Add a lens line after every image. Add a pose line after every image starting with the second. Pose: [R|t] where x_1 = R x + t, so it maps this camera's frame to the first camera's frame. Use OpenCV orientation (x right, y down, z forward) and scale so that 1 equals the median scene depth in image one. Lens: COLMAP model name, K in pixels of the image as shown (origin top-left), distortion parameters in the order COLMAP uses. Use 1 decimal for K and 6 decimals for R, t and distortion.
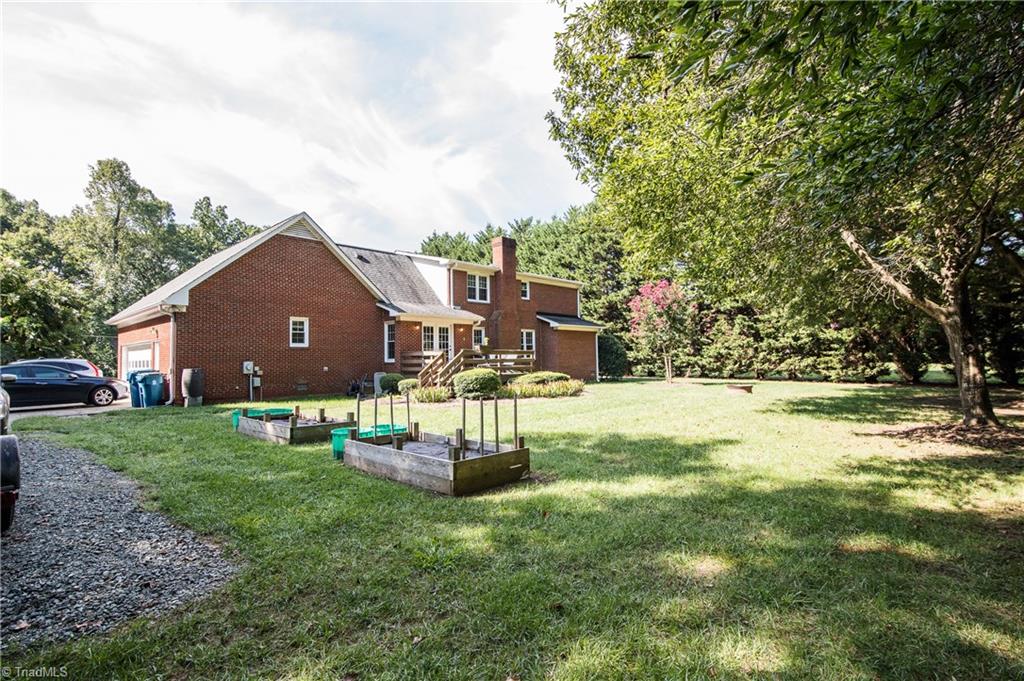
lens RADIAL K [[500.6, 0, 512.8], [0, 500.6, 344.6], [0, 0, 1]] dist [0.000443, -0.000002]
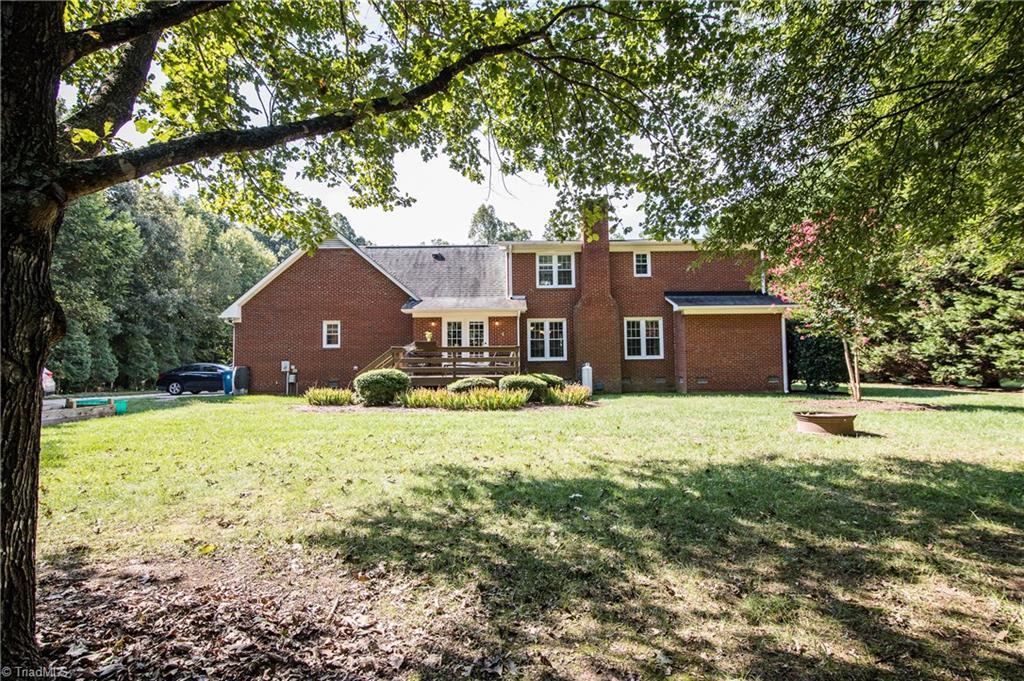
lens RADIAL K [[500.6, 0, 512.1], [0, 500.6, 339.9], [0, 0, 1]] dist [0.000443, -0.000002]
pose [[0.686133, -0.029819, -0.726865, 0.535458], [0.025268, 0.999534, -0.017153, 0.013383], [0.727037, -0.006597, 0.686566, 0.444846]]
